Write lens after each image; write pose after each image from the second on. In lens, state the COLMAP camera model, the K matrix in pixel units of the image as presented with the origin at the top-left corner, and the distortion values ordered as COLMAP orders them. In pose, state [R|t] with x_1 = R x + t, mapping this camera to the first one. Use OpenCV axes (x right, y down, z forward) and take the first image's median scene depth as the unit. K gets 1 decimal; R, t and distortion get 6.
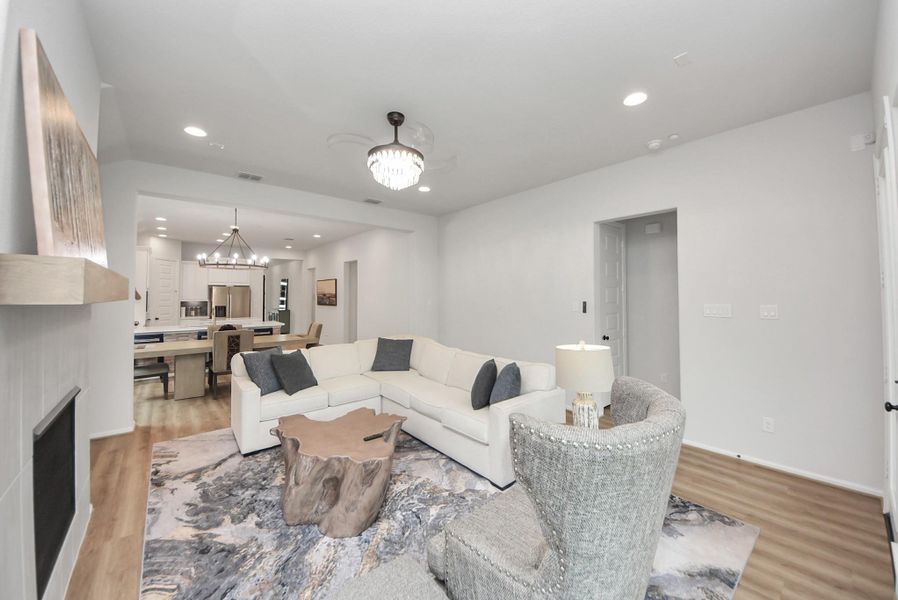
lens RADIAL K [[341.5, 0, 449.0], [0, 341.5, 300.0], [0, 0, 1]] dist [0.025695, -0.000061]
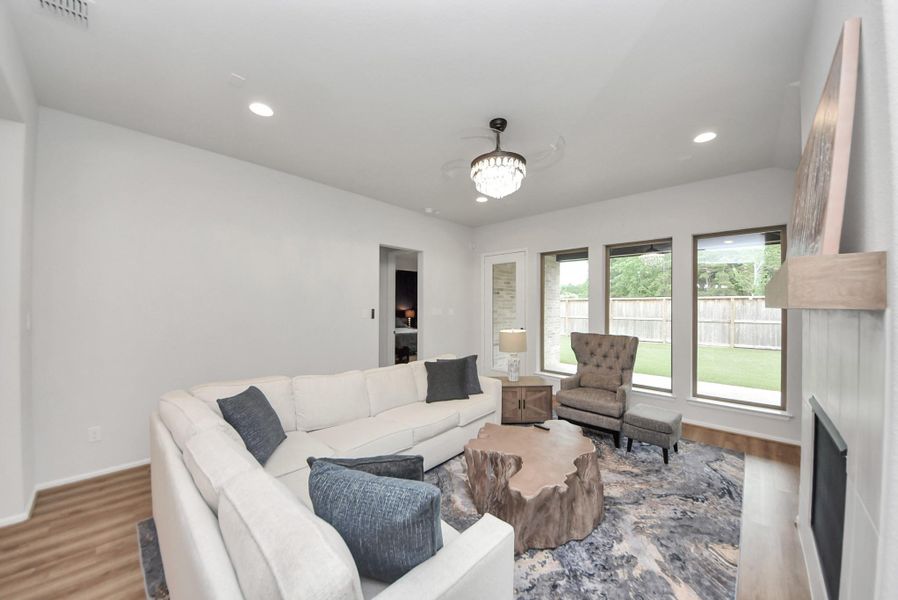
lens RADIAL K [[325.2, 0, 452.4], [0, 325.2, 313.6], [0, 0, 1]] dist [0.011702, 0.000098]
pose [[-0.127722, -0.038382, 0.991067, -1.249485], [0.012570, 0.999108, 0.040313, -0.034621], [-0.991730, 0.017606, -0.127125, 1.425144]]
